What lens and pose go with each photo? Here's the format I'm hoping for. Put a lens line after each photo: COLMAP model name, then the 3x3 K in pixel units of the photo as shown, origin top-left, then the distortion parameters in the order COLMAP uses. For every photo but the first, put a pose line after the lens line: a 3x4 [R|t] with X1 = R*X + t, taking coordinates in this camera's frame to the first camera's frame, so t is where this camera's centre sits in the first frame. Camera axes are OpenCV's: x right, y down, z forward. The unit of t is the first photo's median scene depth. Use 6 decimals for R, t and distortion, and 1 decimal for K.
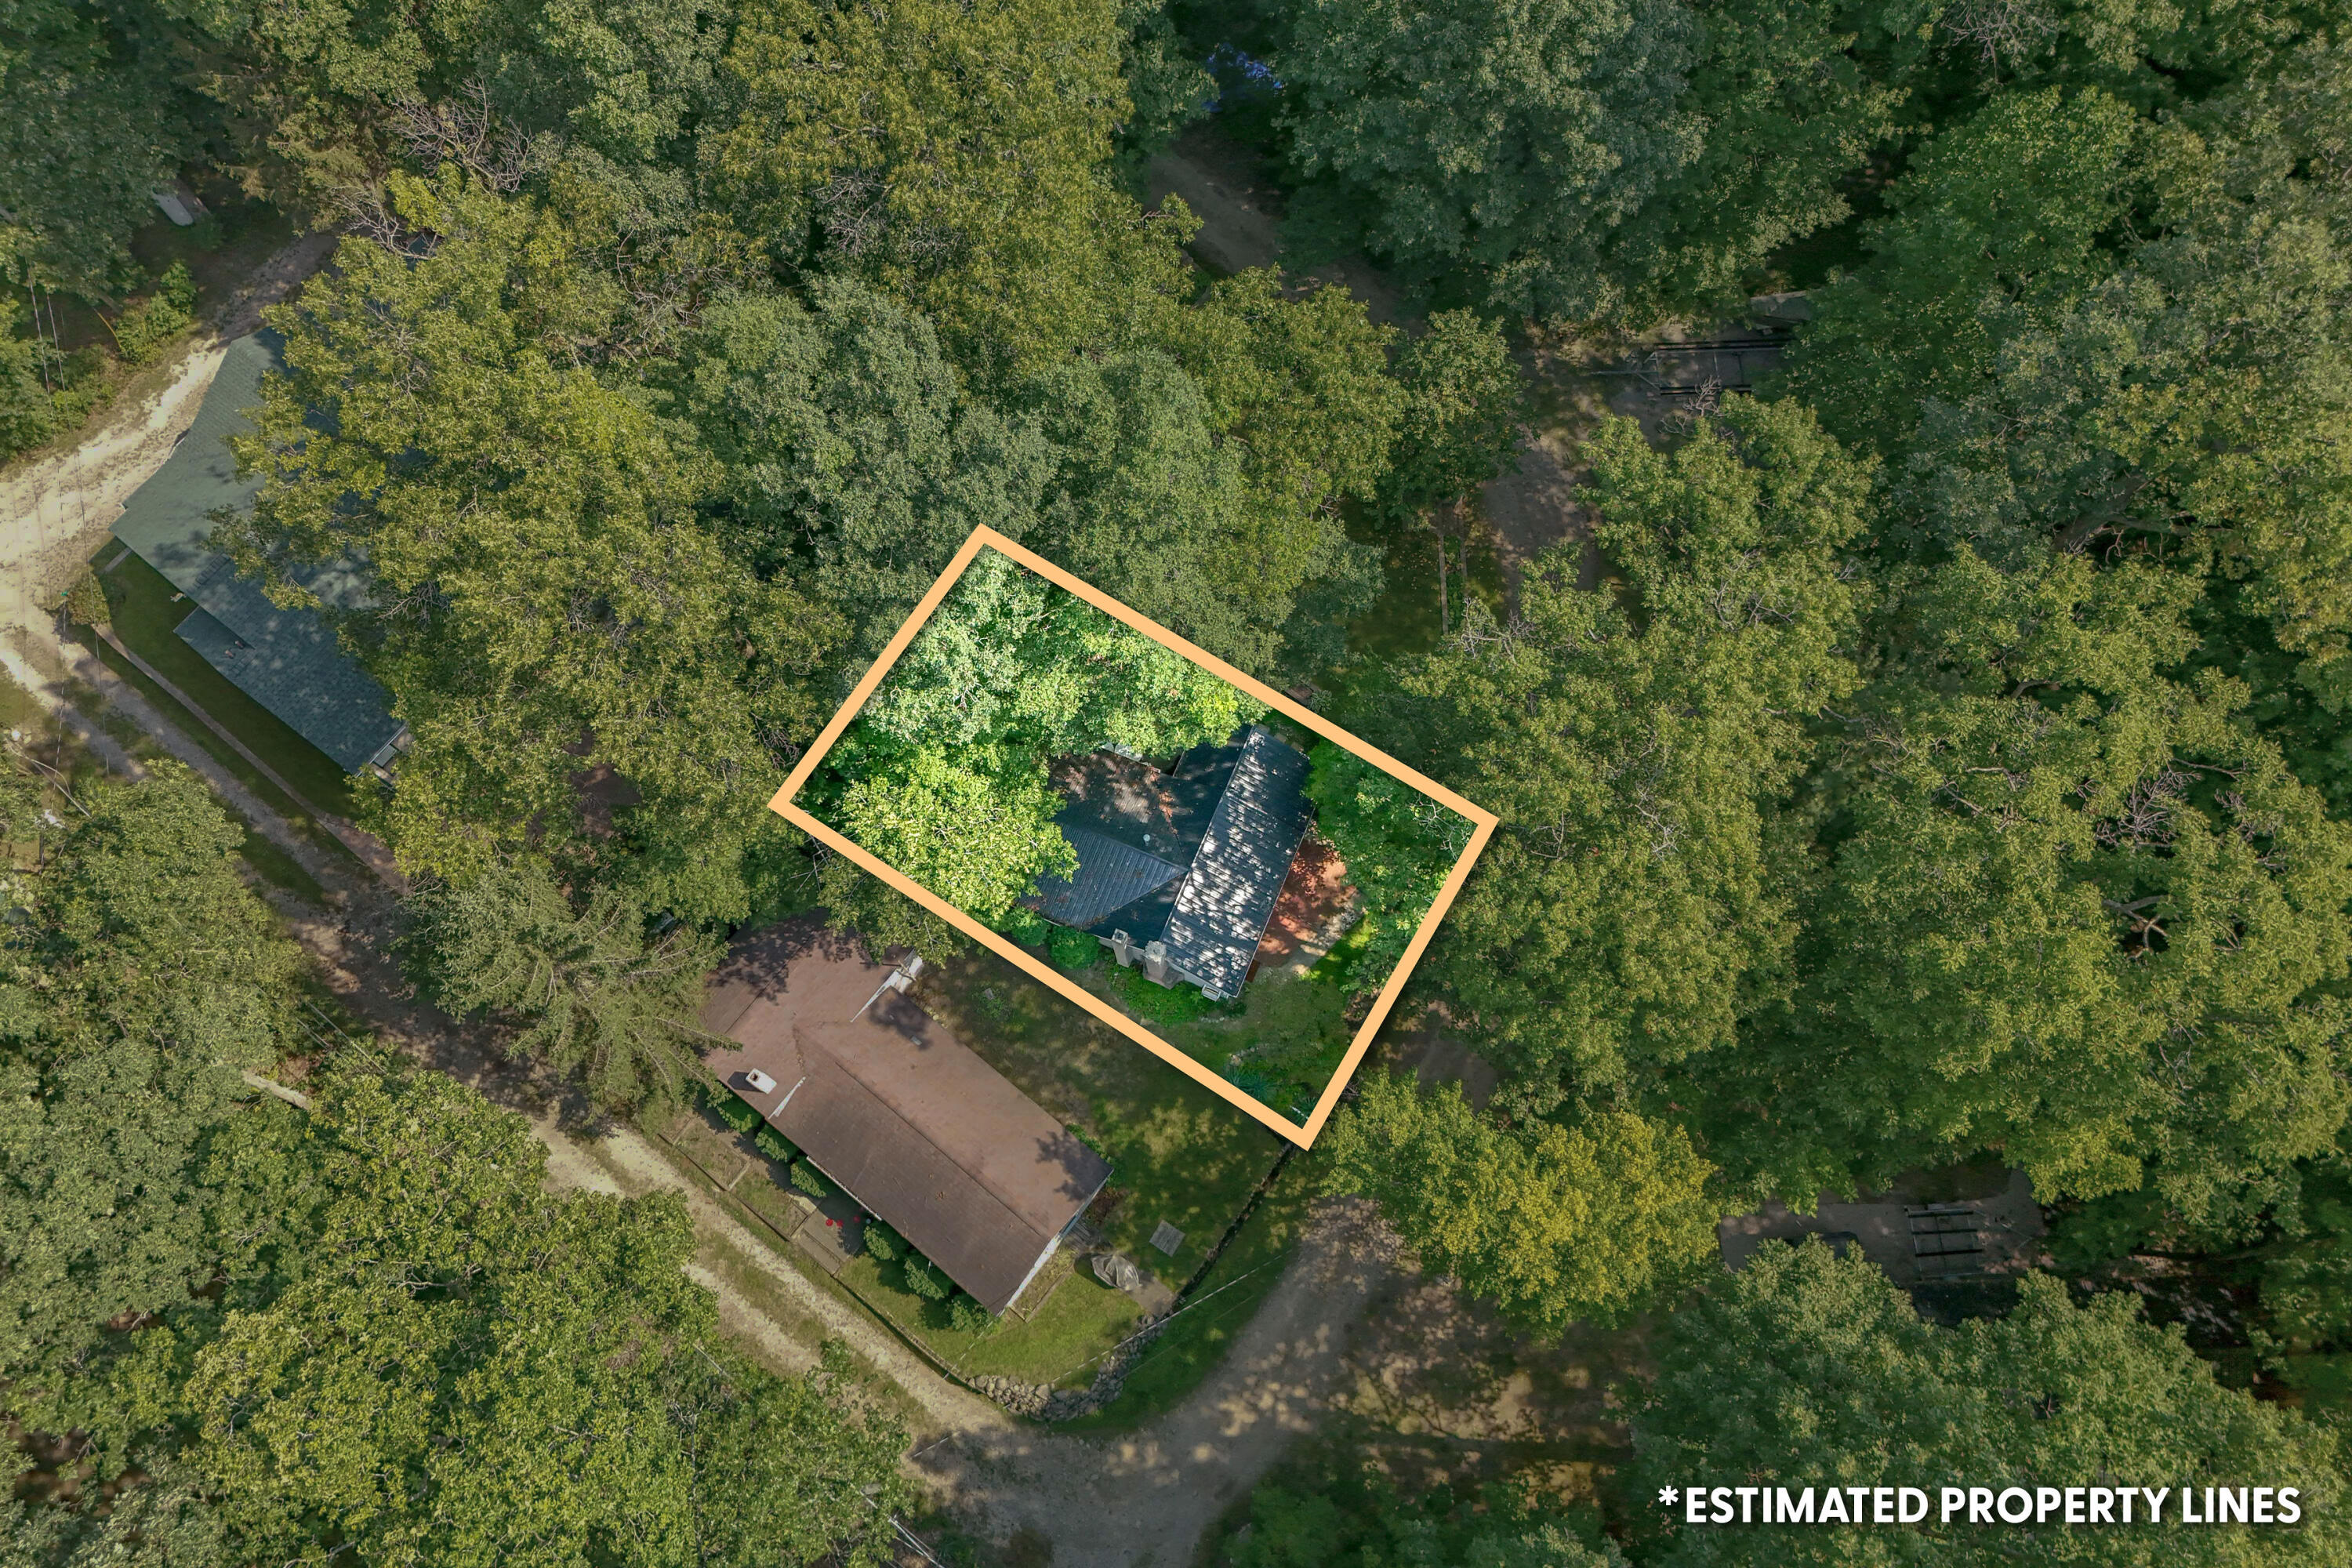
lens RADIAL K [[1612.8, 0, 1176.0], [0, 1612.8, 784.0], [0, 0, 1]] dist [0.000661, 0.000064]
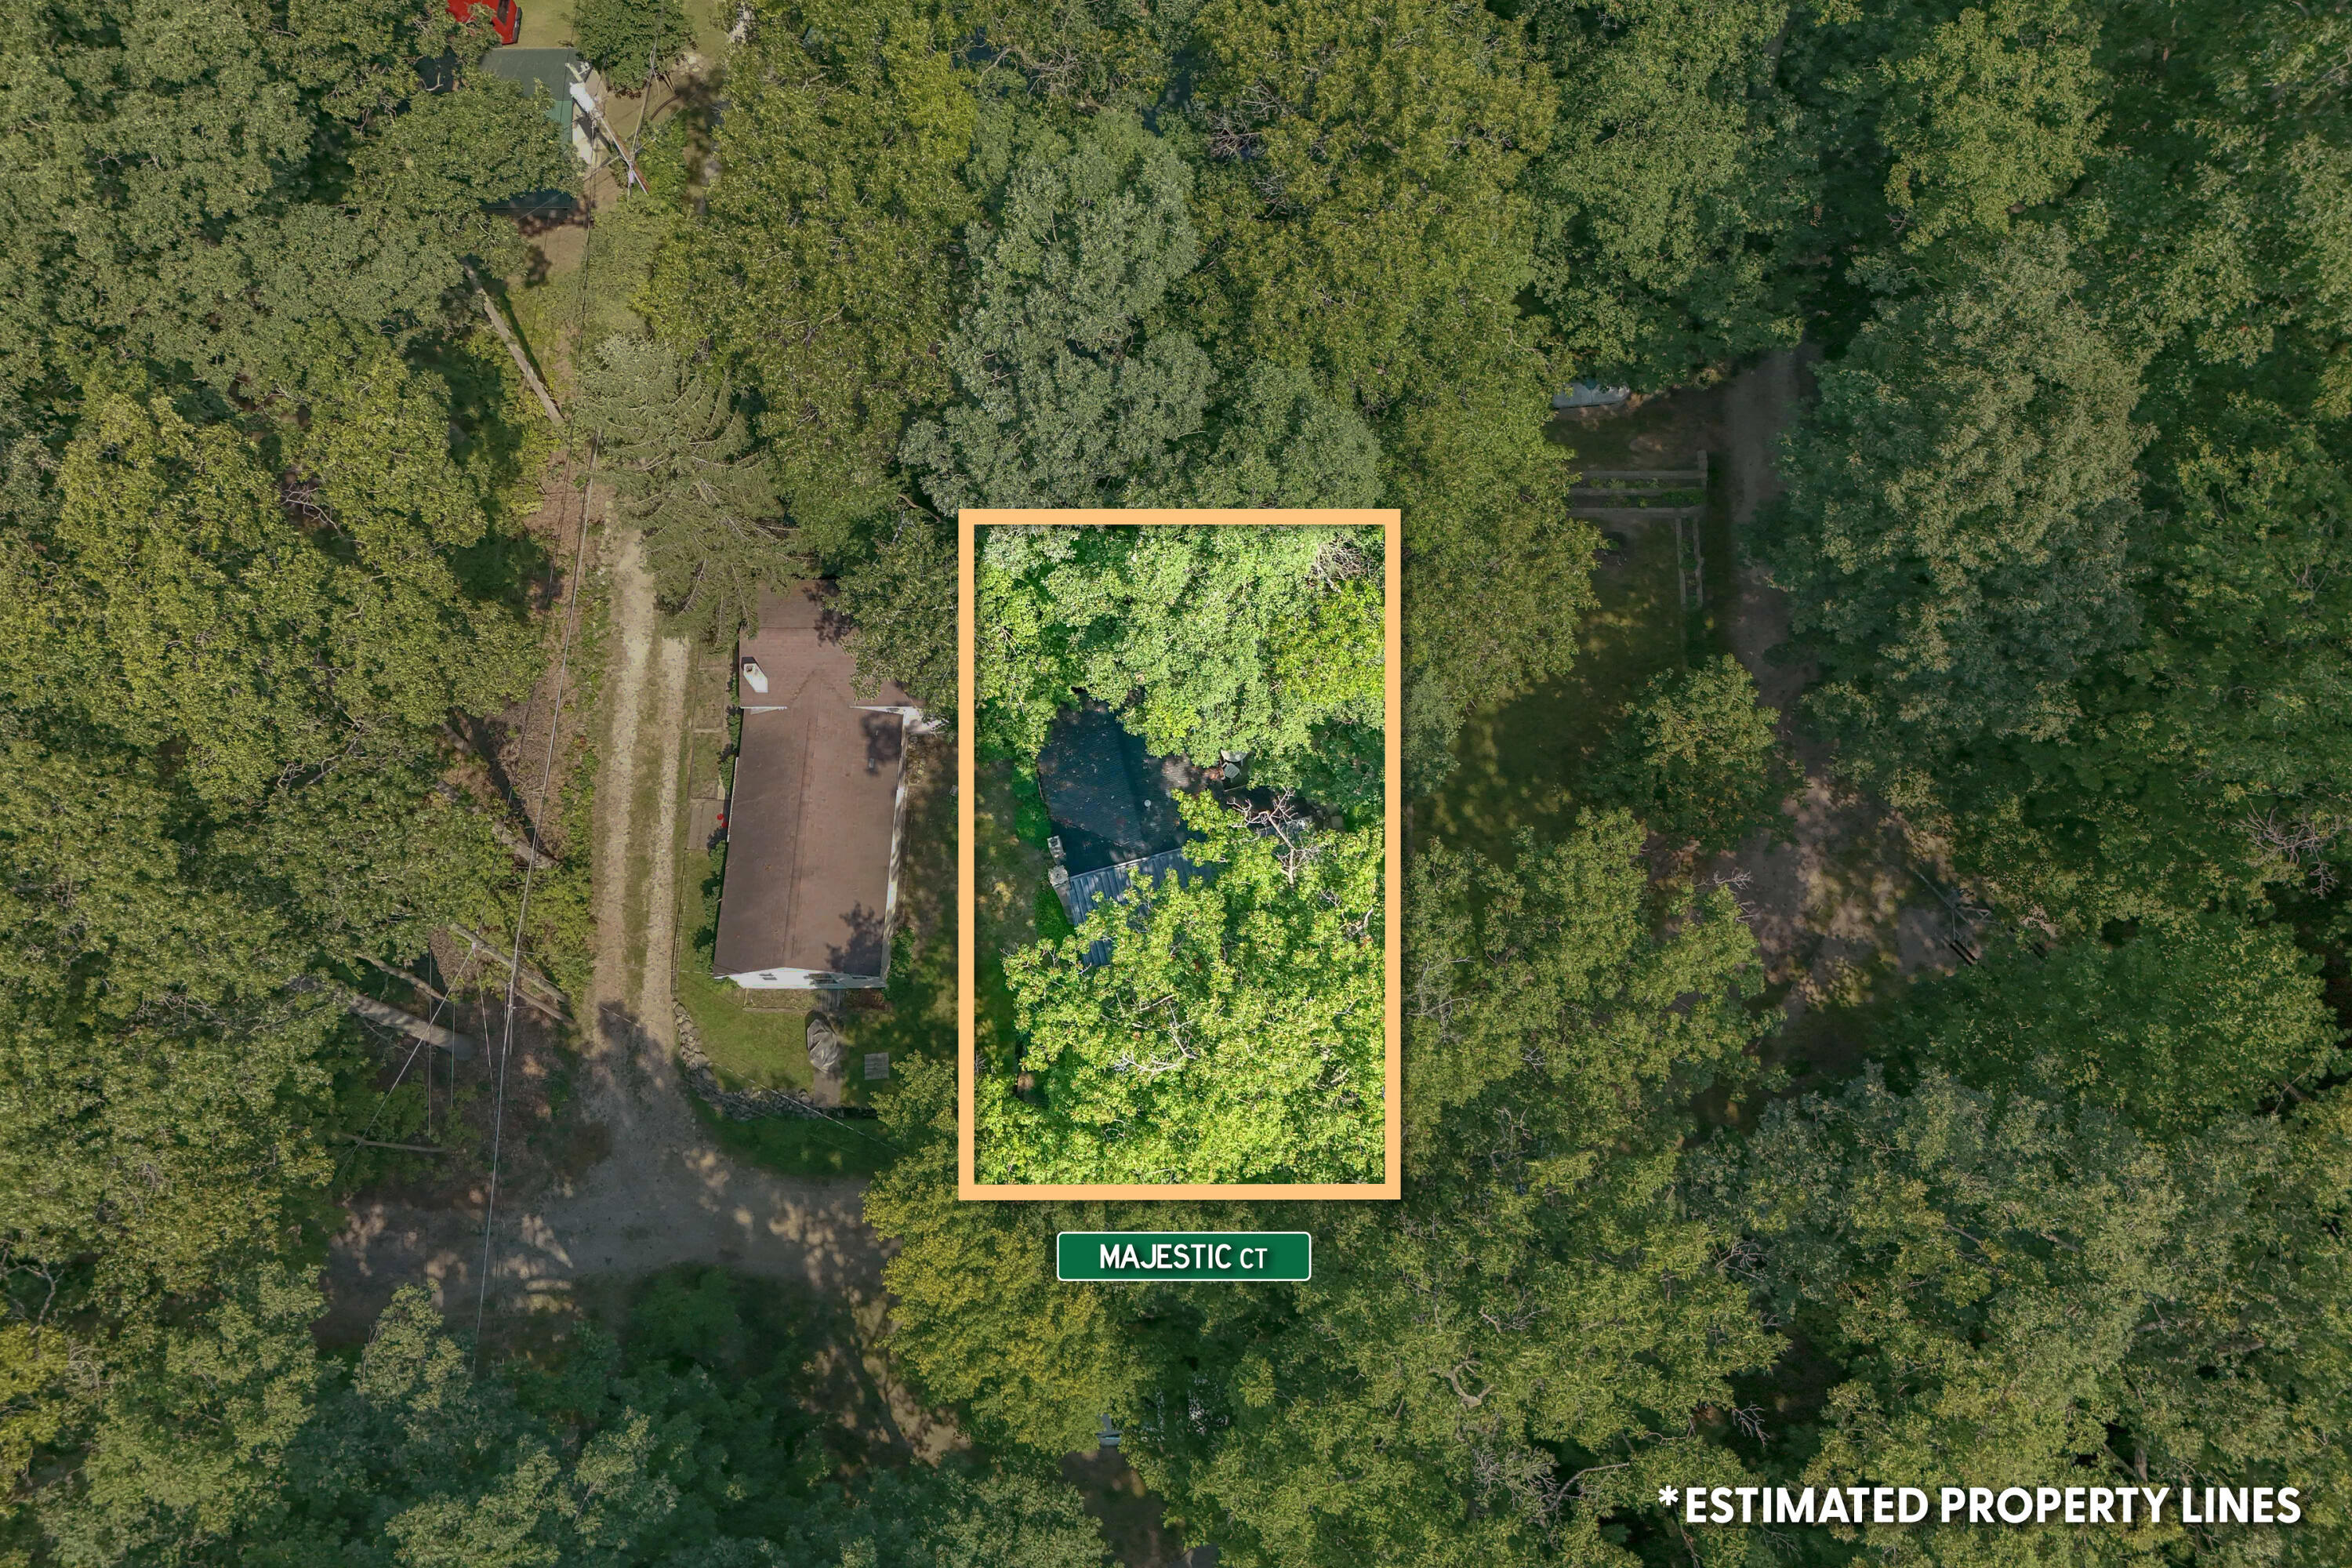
lens RADIAL K [[1612.8, 0, 1176.0], [0, 1612.8, 784.0], [0, 0, 1]] dist [0.000661, 0.000064]
pose [[0.607352, 0.745359, -0.274888, 0.267338], [-0.740539, 0.656451, 0.143781, -0.136886], [0.287619, 0.116240, 0.950665, 0.034343]]
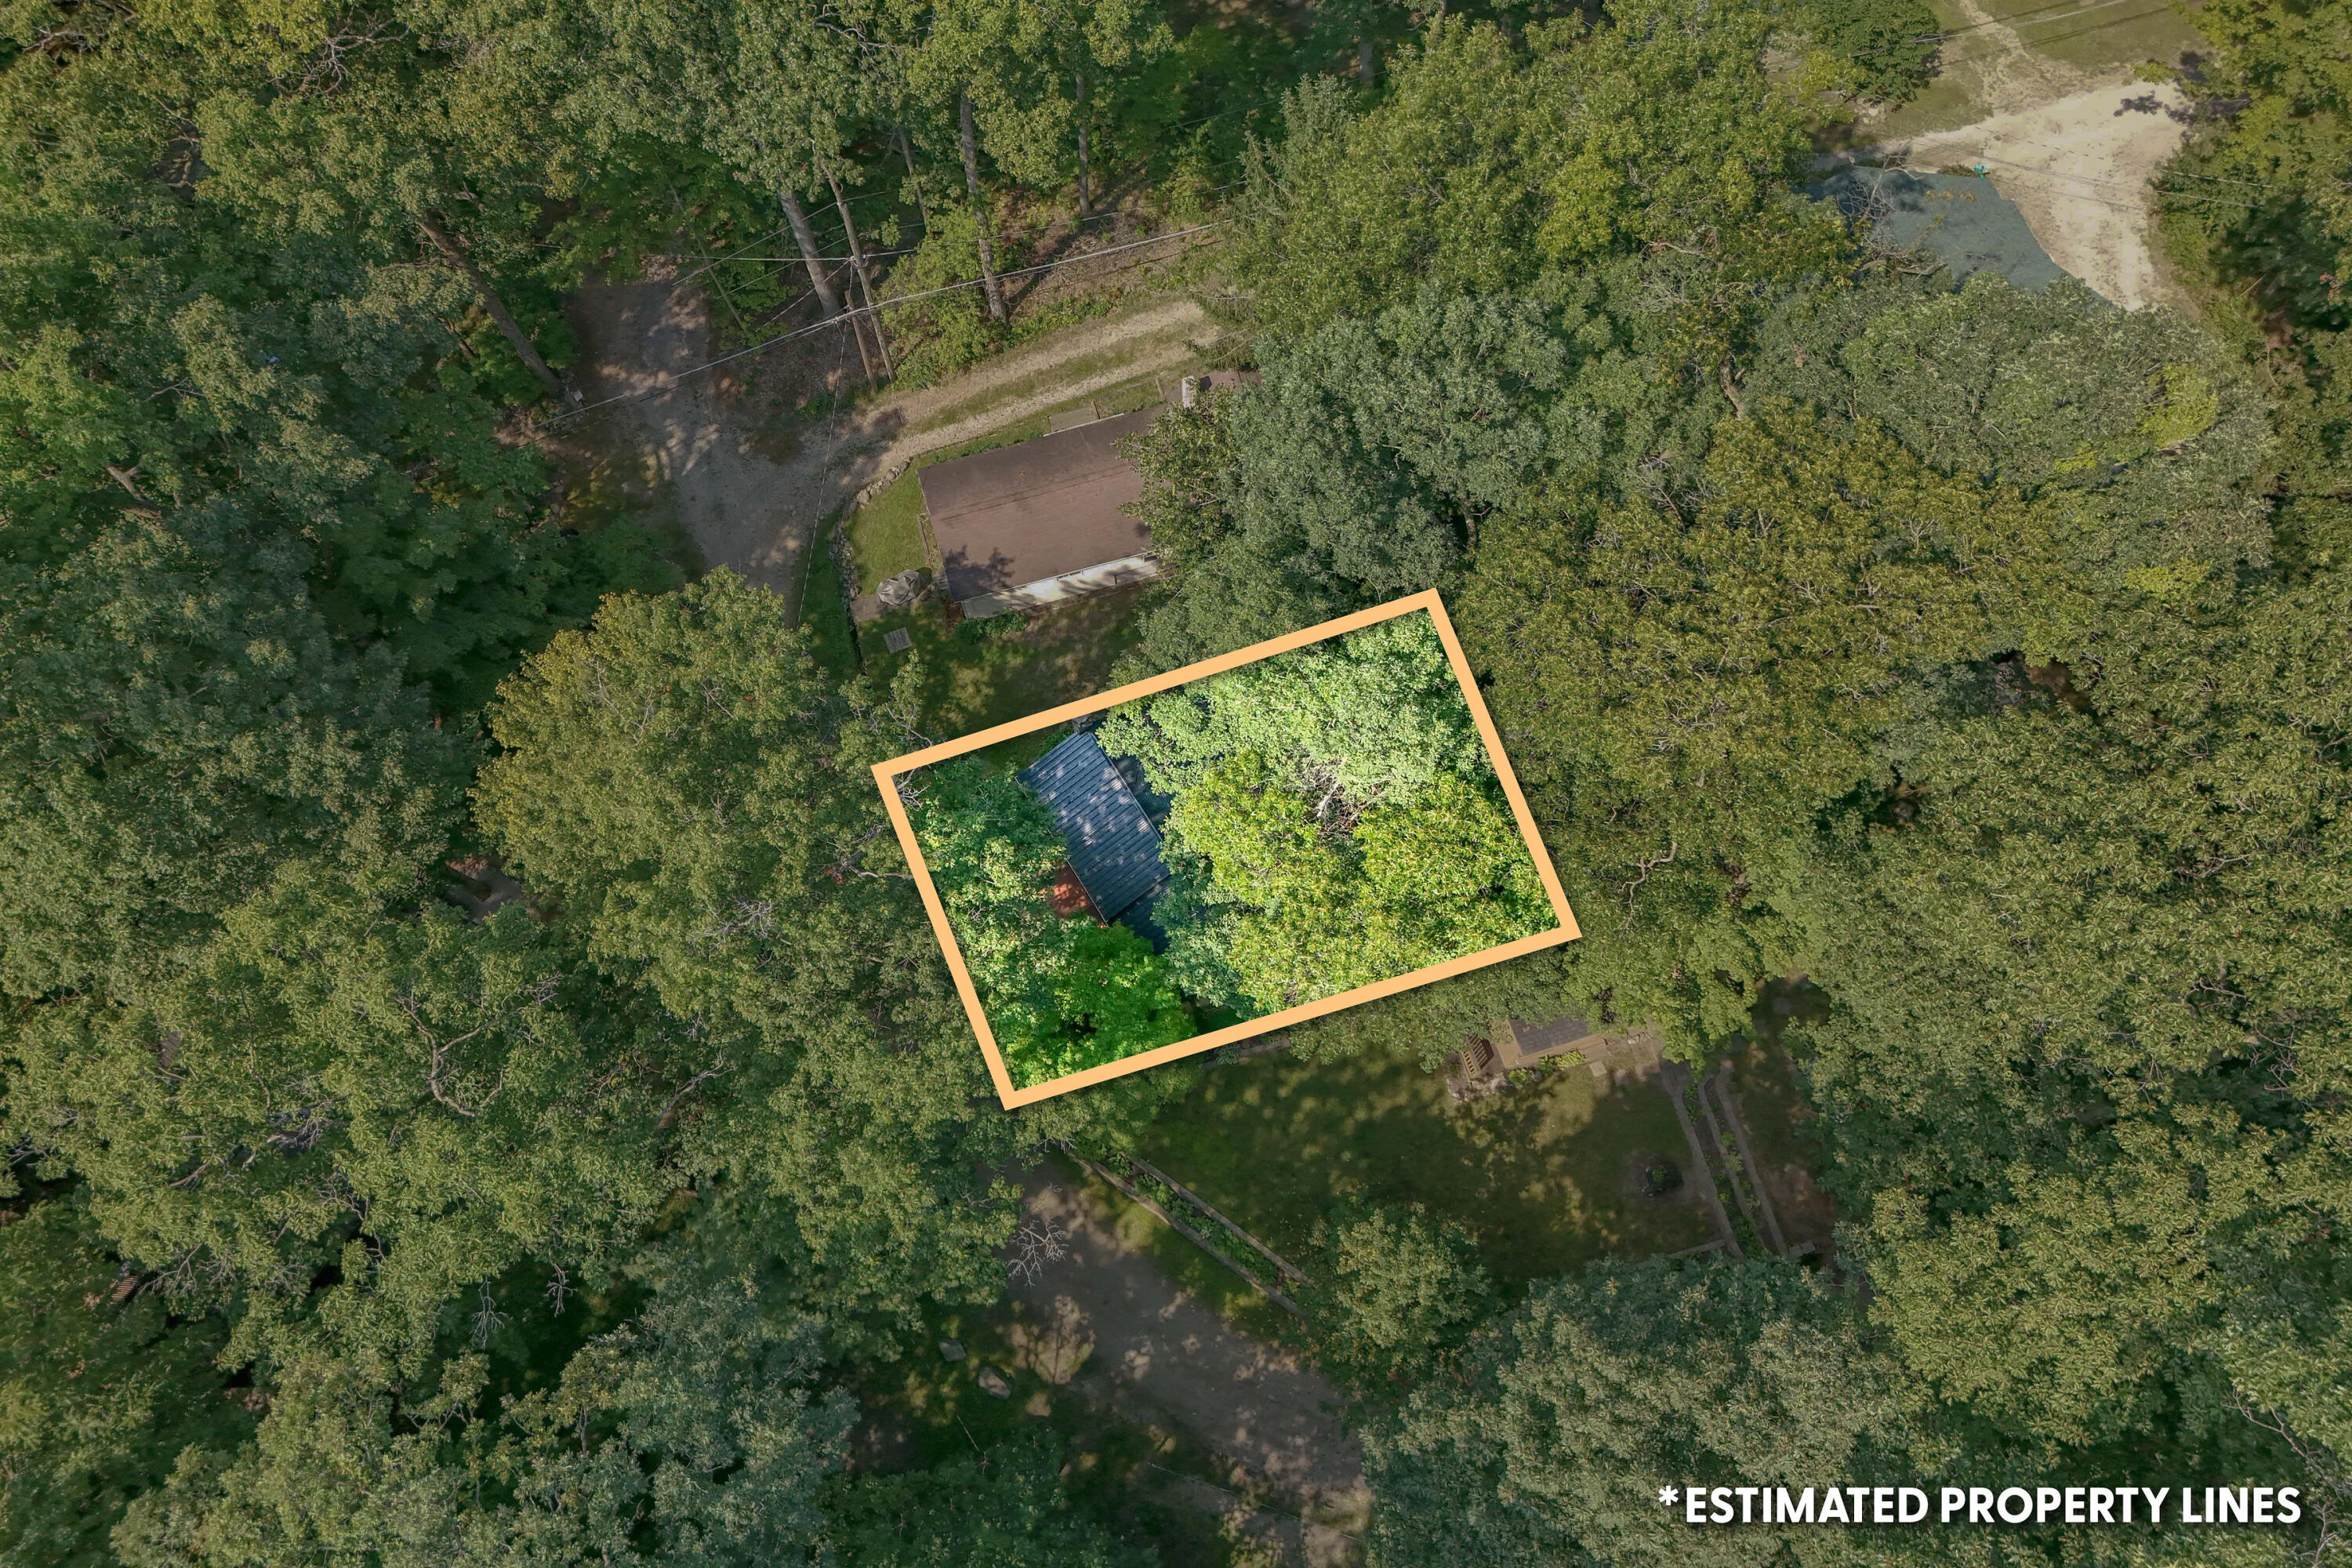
lens RADIAL K [[1612.8, 0, 1176.0], [0, 1612.8, 784.0], [0, 0, 1]] dist [0.000661, 0.000064]
pose [[-0.572224, 0.785848, -0.234528, 0.229572], [-0.767363, -0.412172, 0.491191, -0.471956], [0.289335, 0.461039, 0.838885, 0.151904]]
